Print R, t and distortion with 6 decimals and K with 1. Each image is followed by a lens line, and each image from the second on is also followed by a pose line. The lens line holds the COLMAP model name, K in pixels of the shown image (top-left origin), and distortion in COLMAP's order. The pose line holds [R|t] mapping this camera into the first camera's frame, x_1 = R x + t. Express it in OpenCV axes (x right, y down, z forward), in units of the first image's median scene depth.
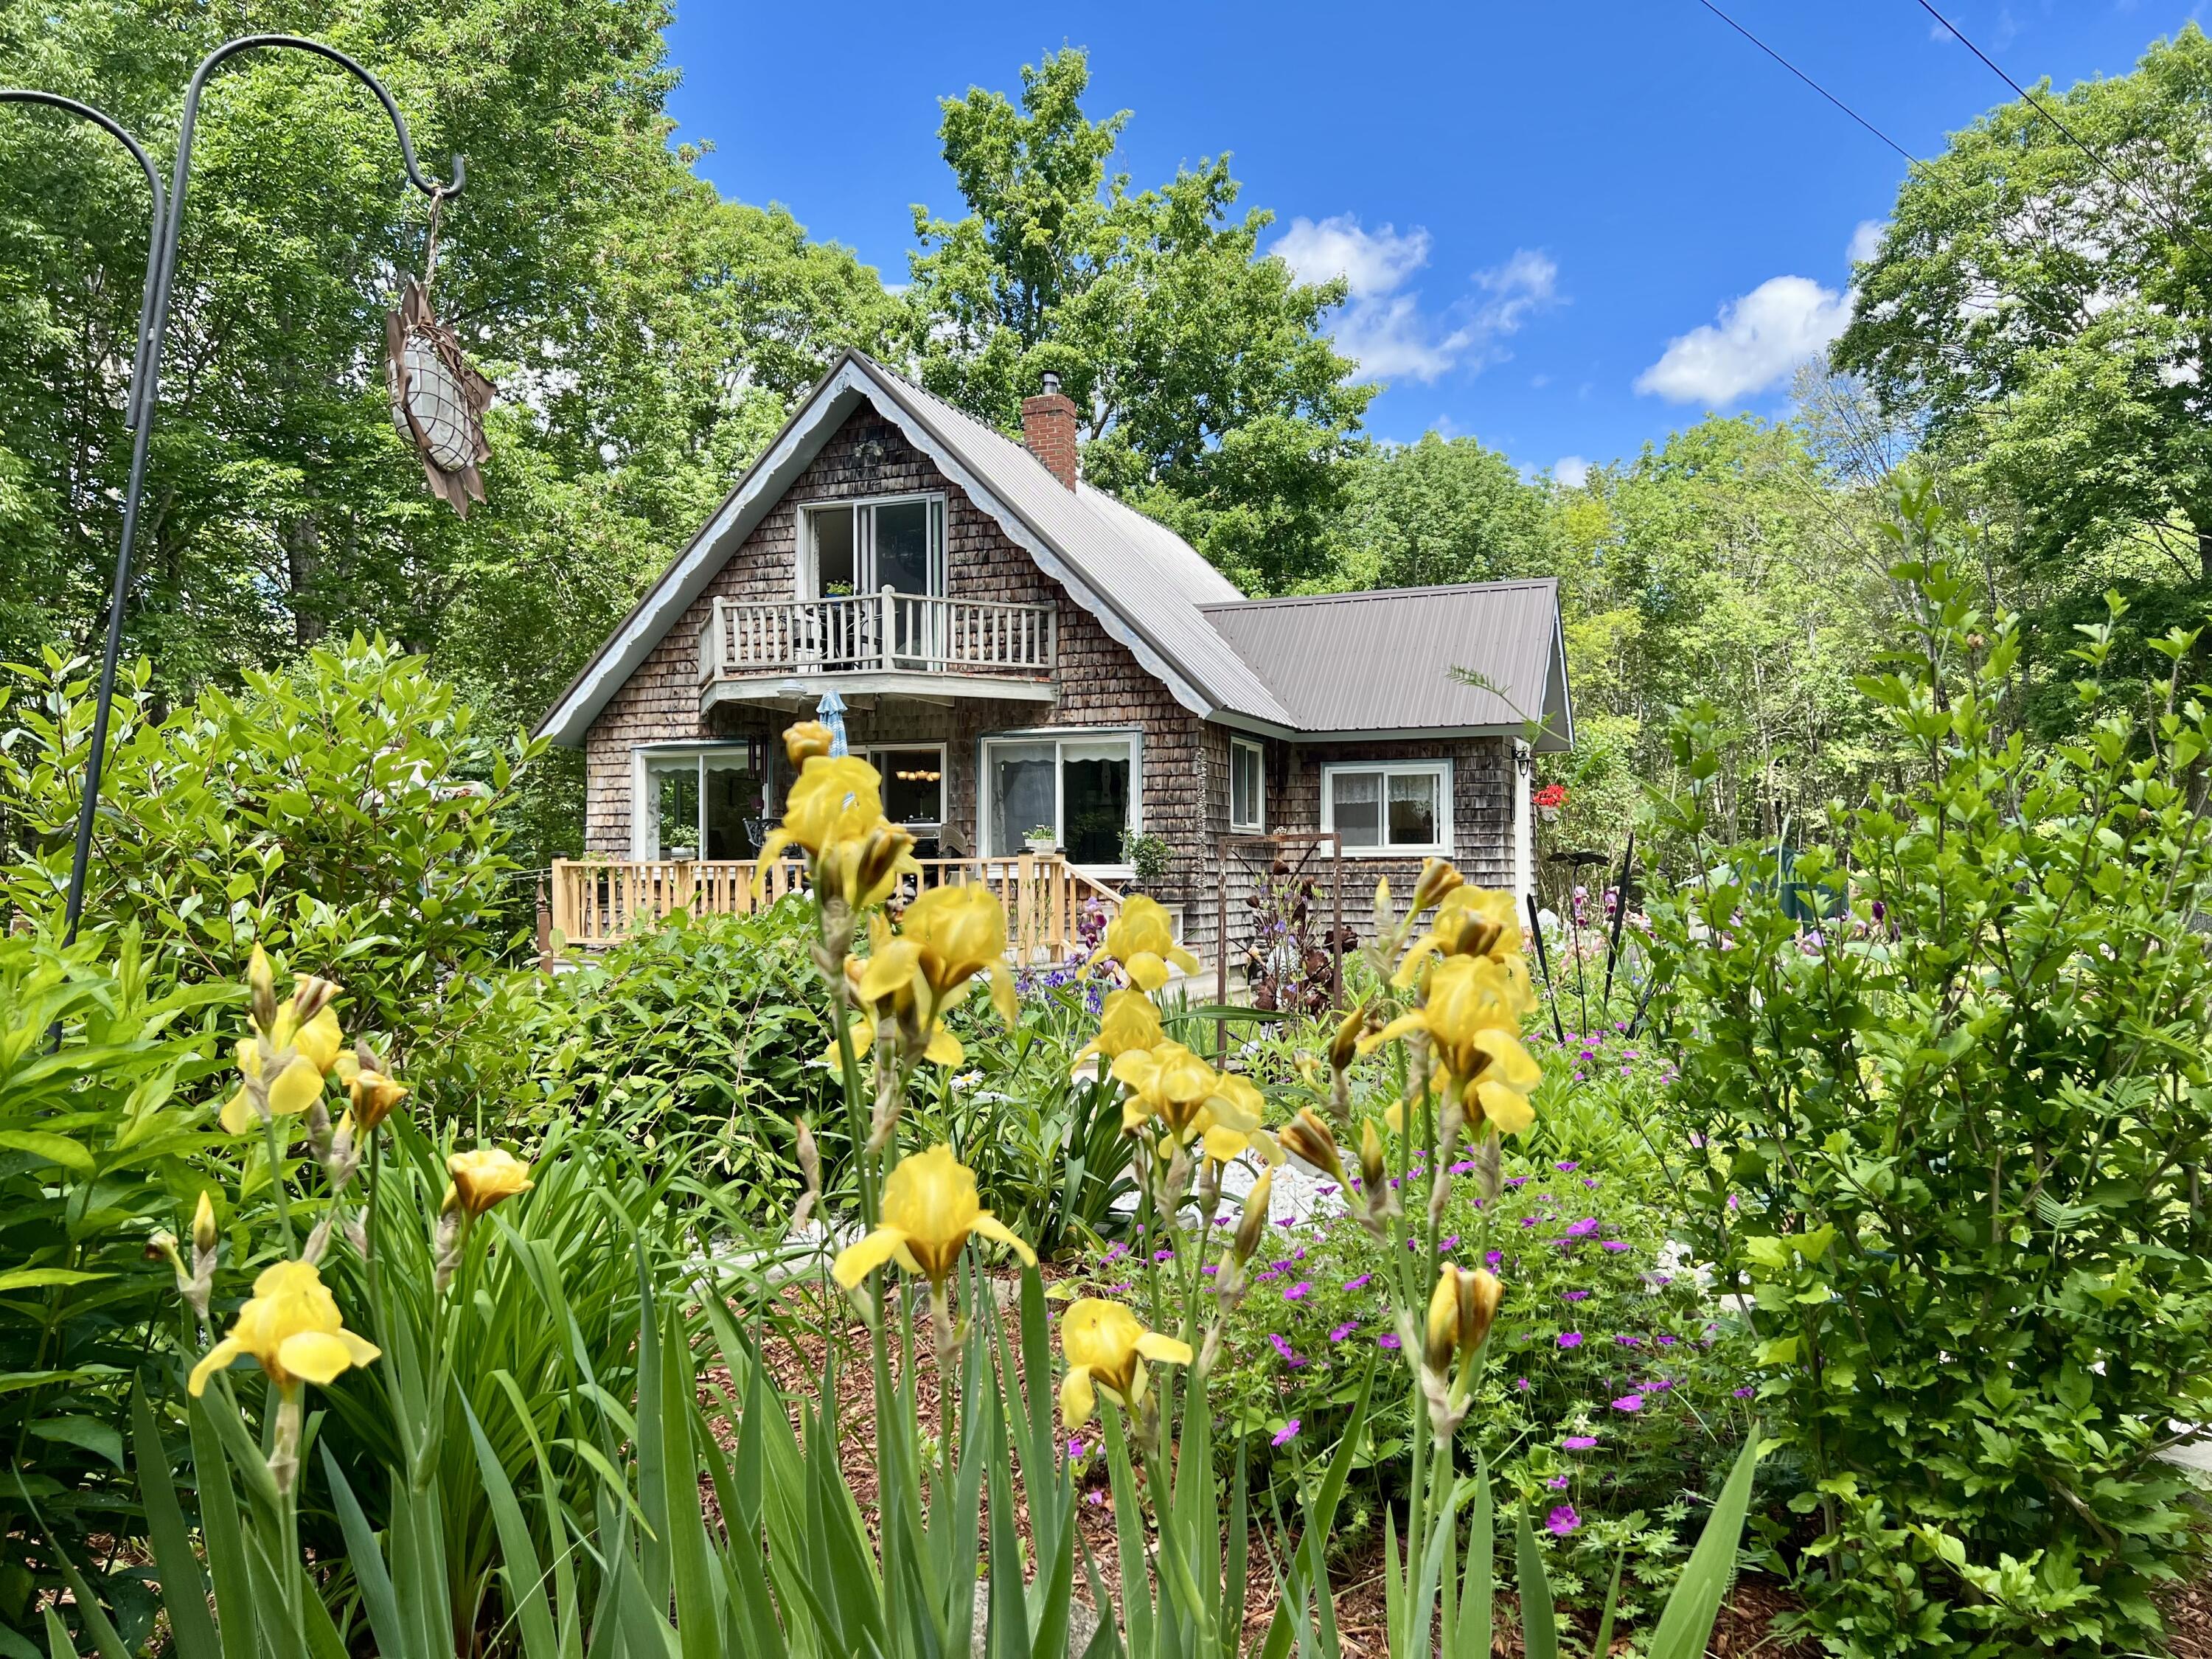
lens RADIAL K [[1708.9, 0, 1106.0], [0, 1708.9, 829.5], [0, 0, 1]] dist [0.098672, -0.214285]
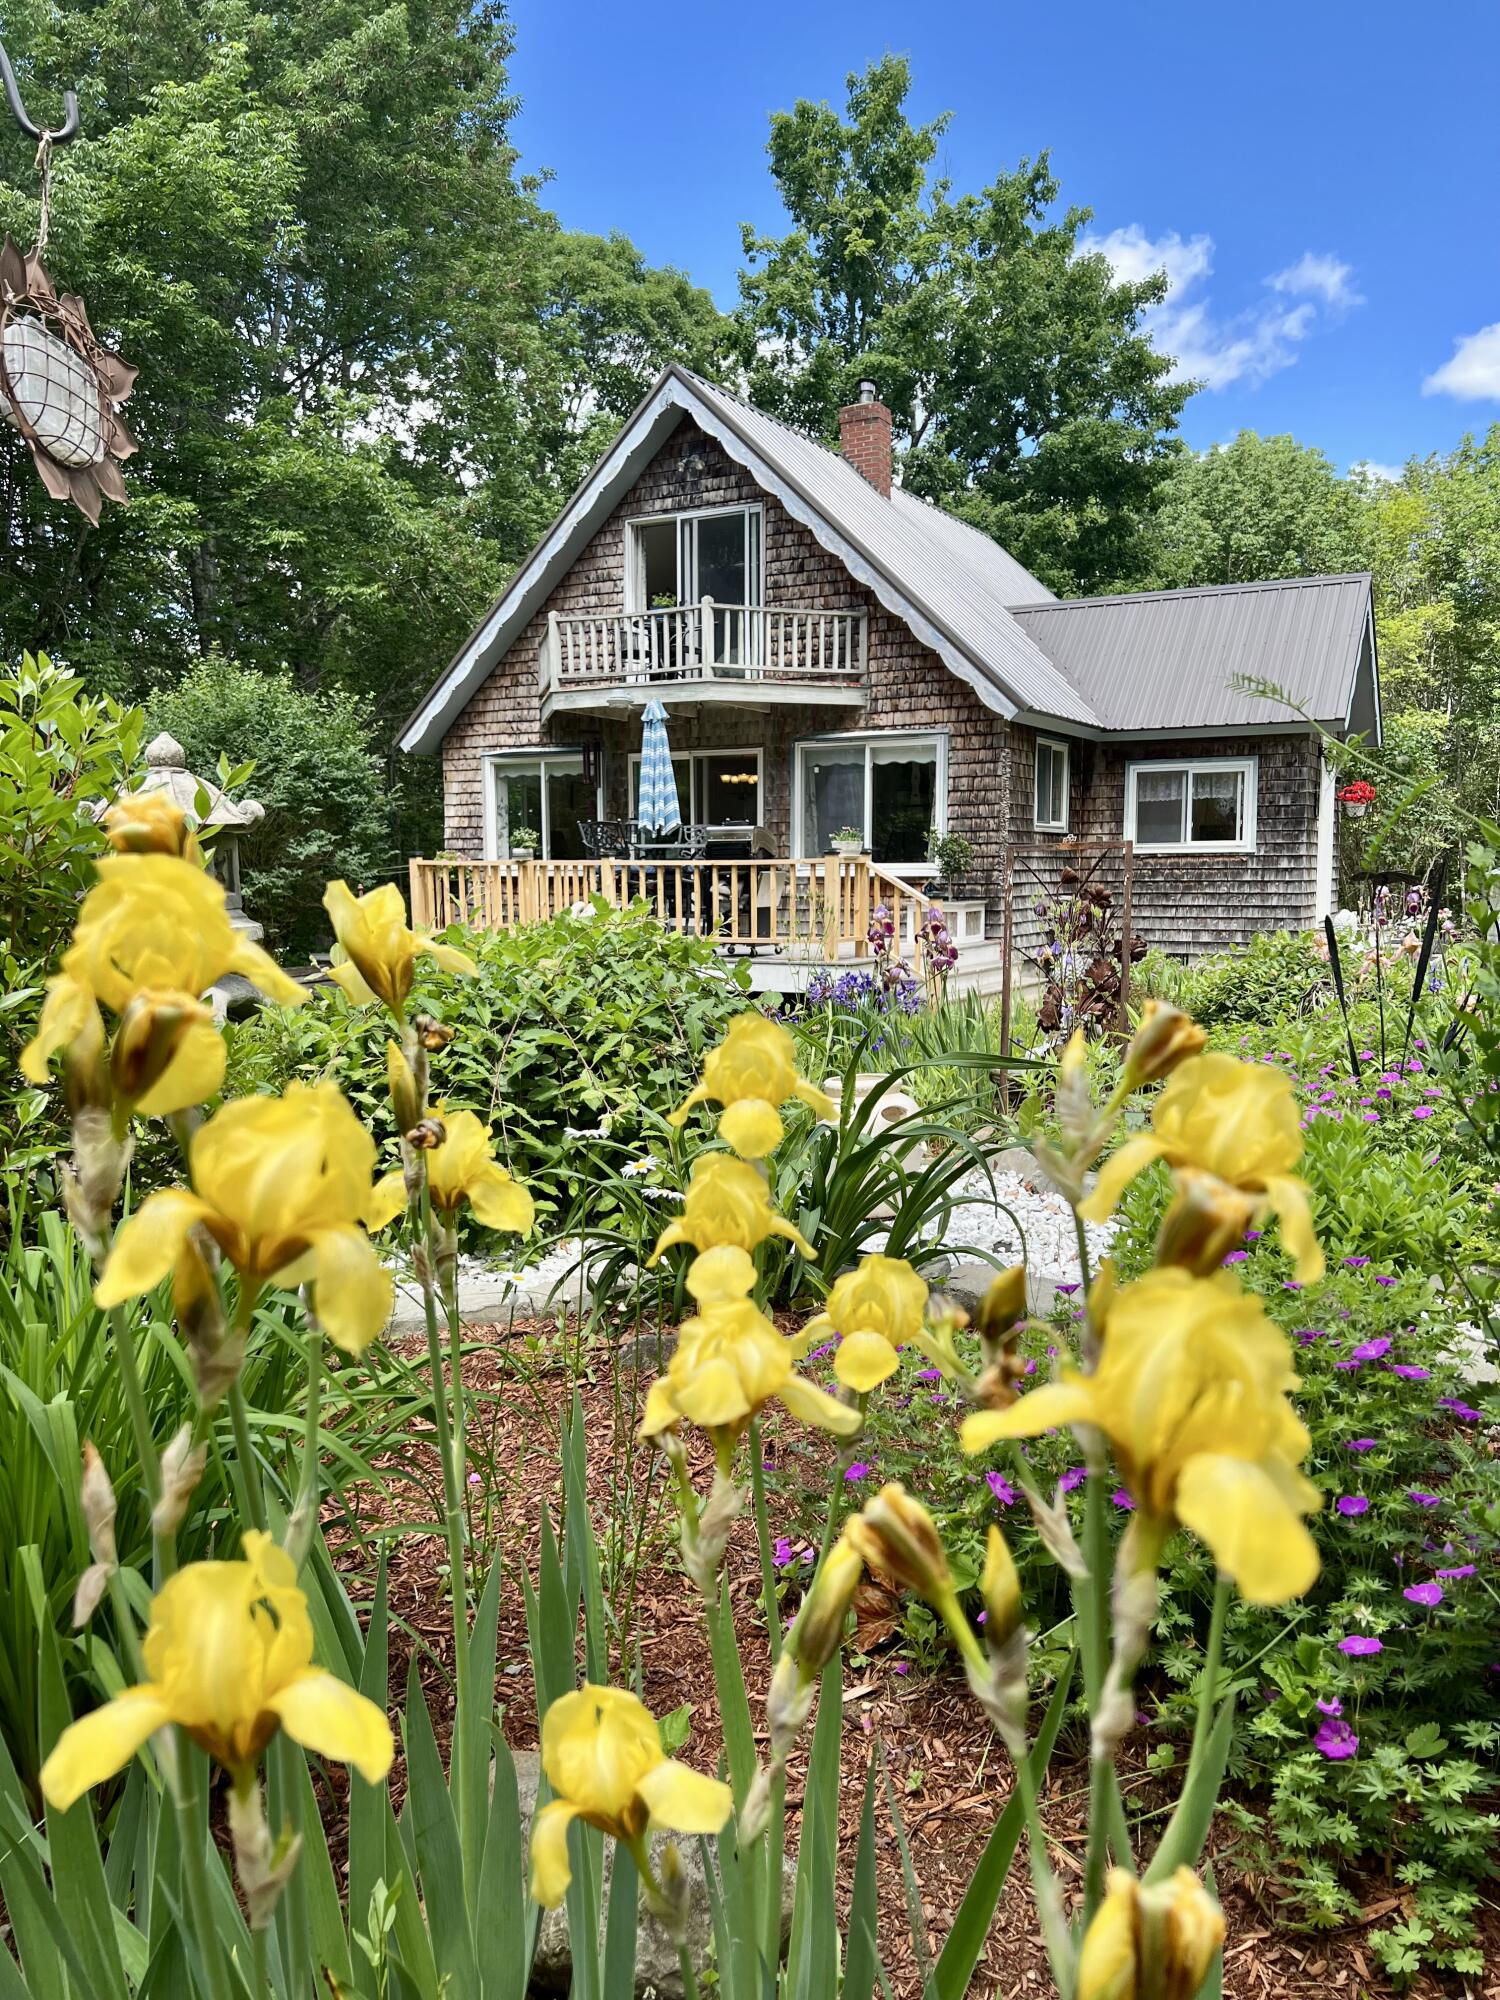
lens RADIAL K [[1518.9, 0, 750.0], [0, 1518.9, 1000.0], [0, 0, 1]] dist [0.054290, -0.081357]
pose [[0.992667, 0.007095, -0.120675, 0.012275], [0.007123, 0.993109, 0.116979, -0.005088], [0.120673, -0.116981, 0.985776, 0.048180]]
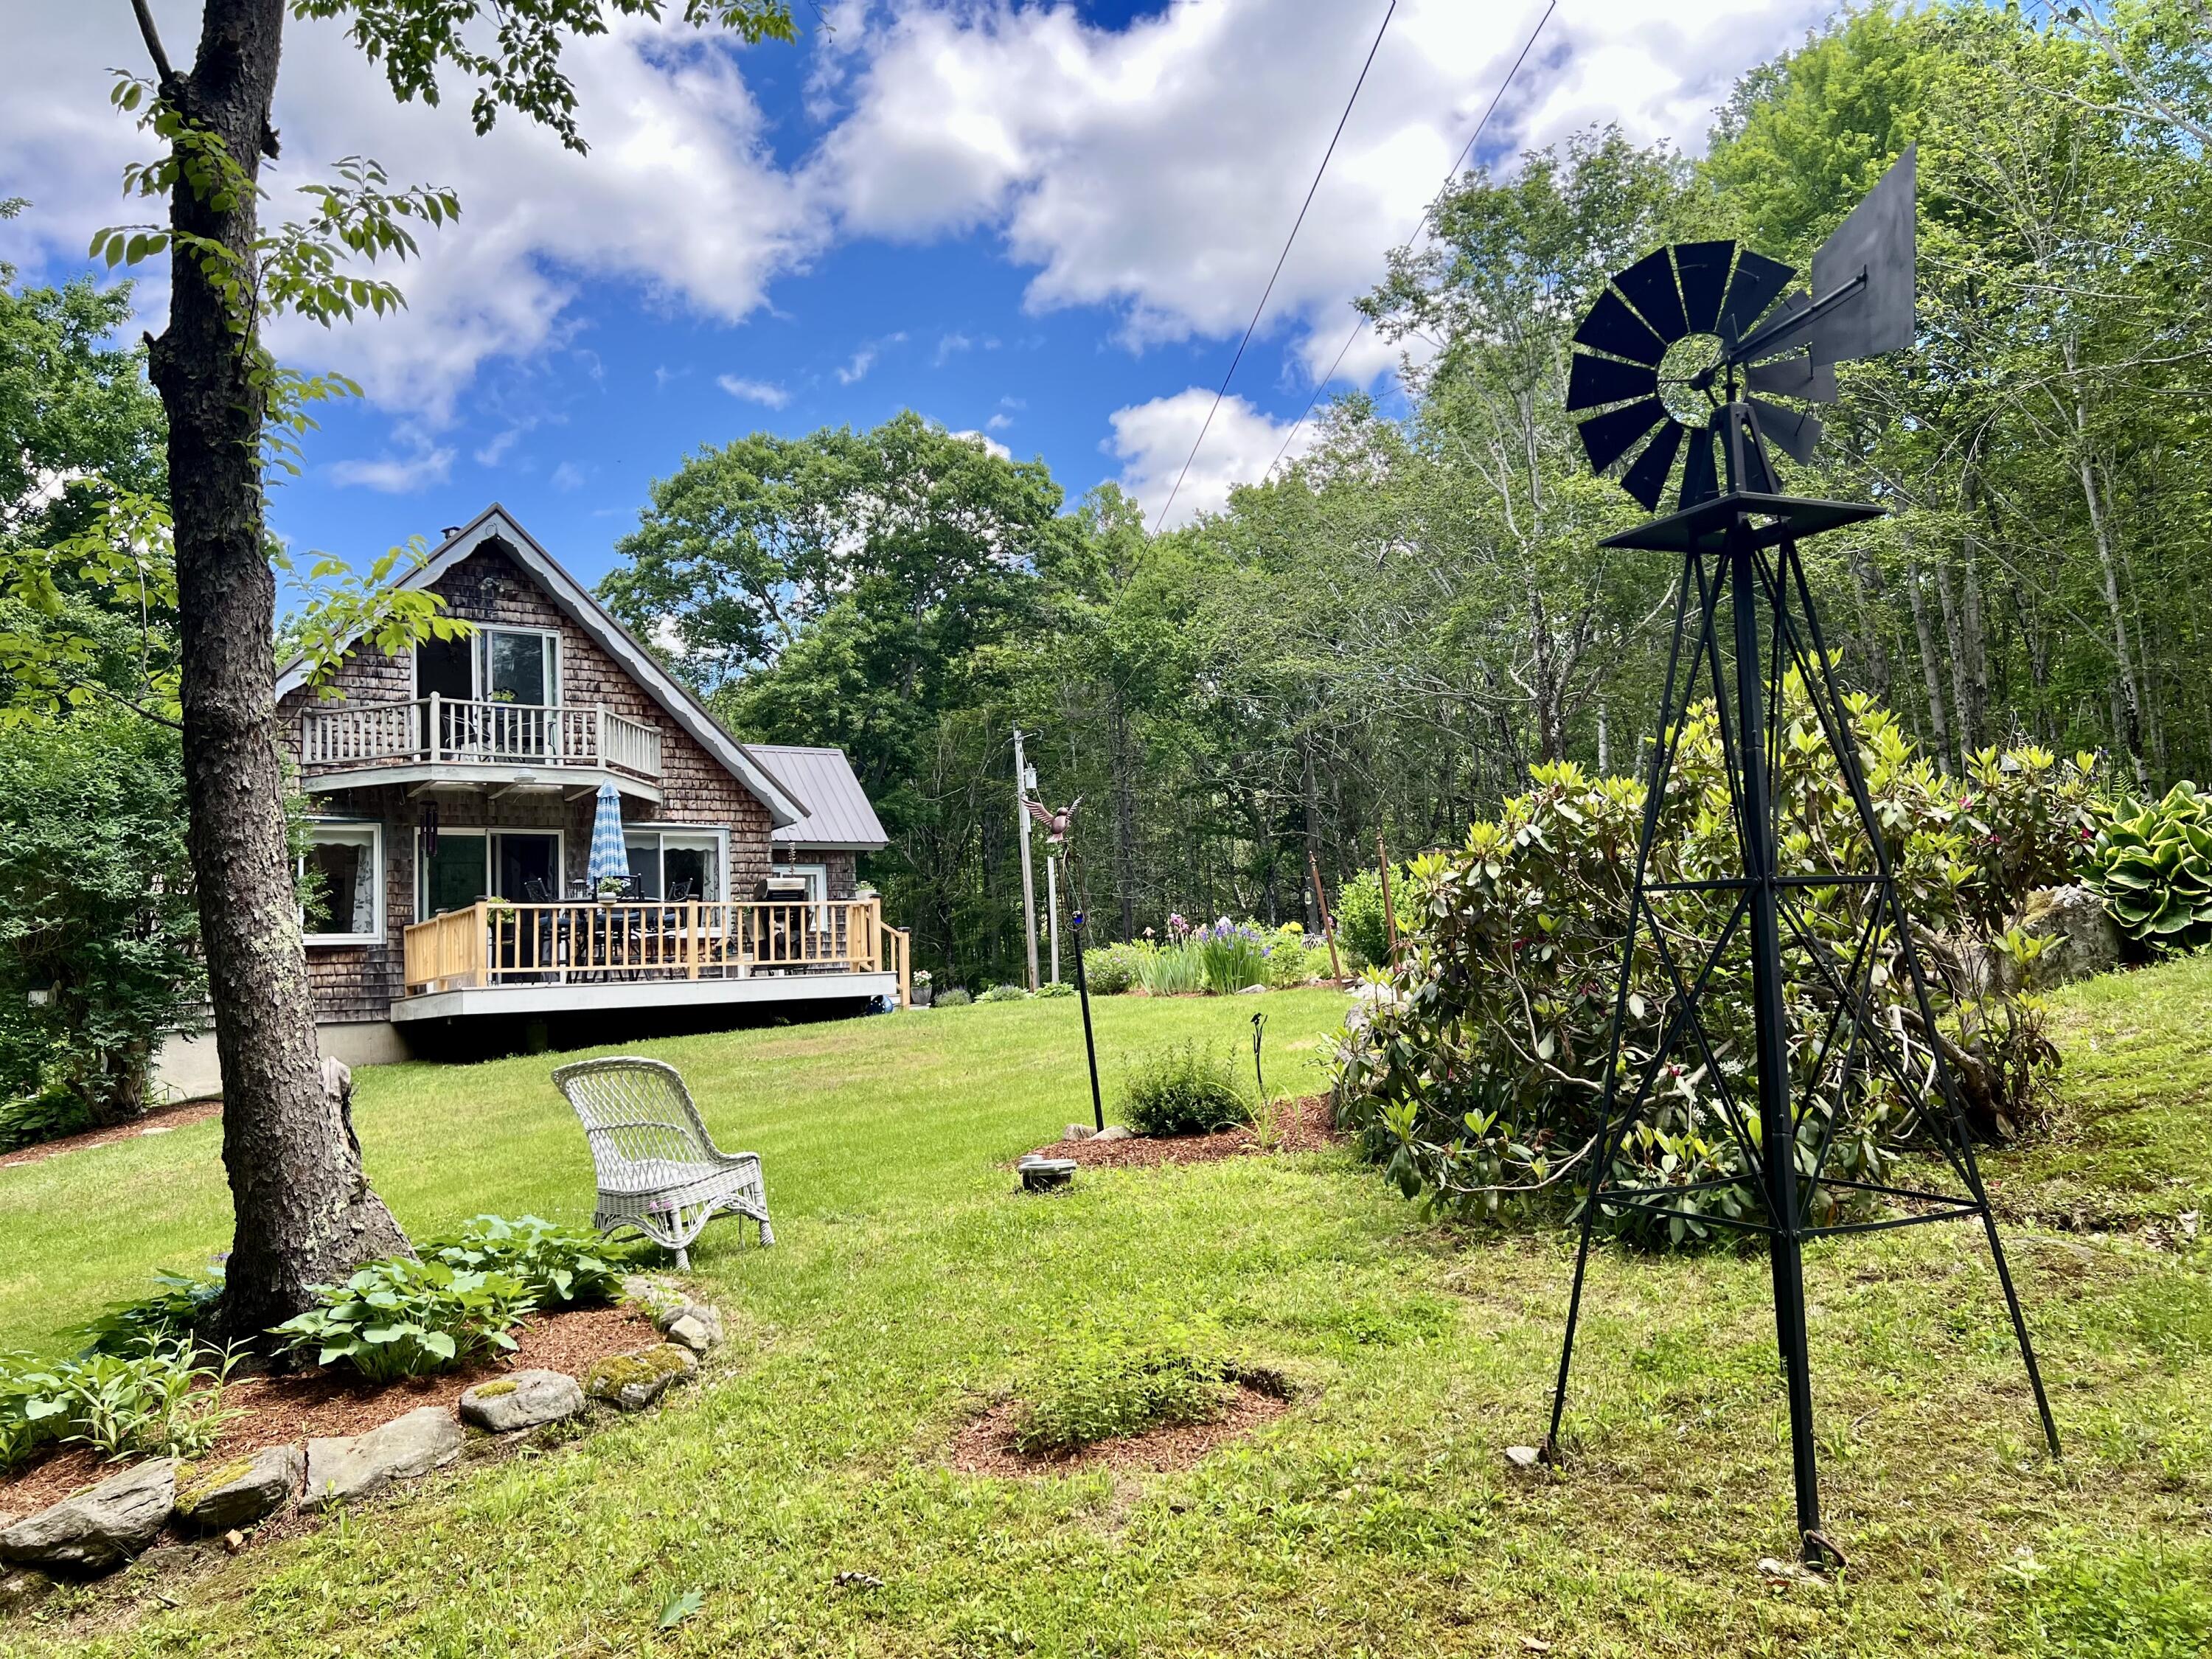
lens RADIAL K [[1679.9, 0, 1106.0], [0, 1679.9, 829.5], [0, 0, 1]] dist [0.054290, -0.081357]
pose [[0.575938, 0.067361, 0.814714, -0.797535], [0.022955, 0.994874, -0.098484, 0.072833], [-0.817171, 0.075422, 0.571439, -0.019535]]
